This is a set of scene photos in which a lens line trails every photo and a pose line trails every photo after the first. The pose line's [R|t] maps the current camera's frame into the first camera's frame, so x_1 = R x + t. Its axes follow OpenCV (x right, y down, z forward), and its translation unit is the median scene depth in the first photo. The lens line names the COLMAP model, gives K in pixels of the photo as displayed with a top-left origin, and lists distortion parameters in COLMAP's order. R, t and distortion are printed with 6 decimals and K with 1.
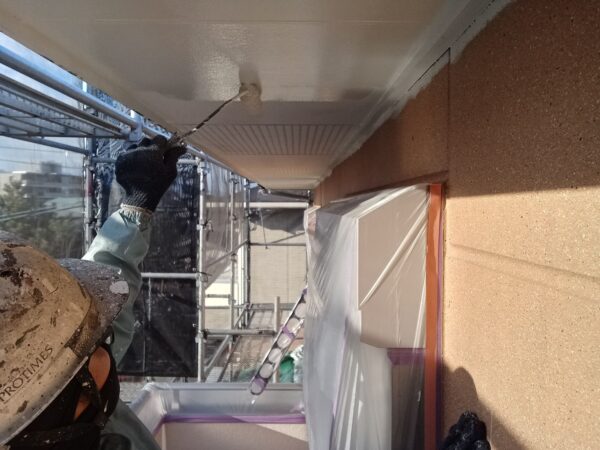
lens RADIAL K [[565.8, 0, 302.0], [0, 565.8, 206.4], [0, 0, 1]] dist [0.065025, -0.180370]
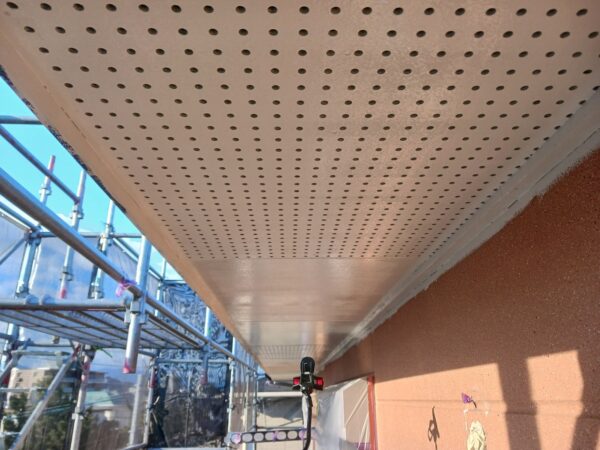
lens RADIAL K [[478.5, 0, 291.1], [0, 478.5, 207.1], [0, 0, 1]] dist [0.003954, 0.000838]
pose [[0.999920, -0.011880, 0.004396, -0.027786], [0.012664, 0.929393, -0.368873, 0.008340], [0.000297, 0.368899, 0.929469, -0.274904]]
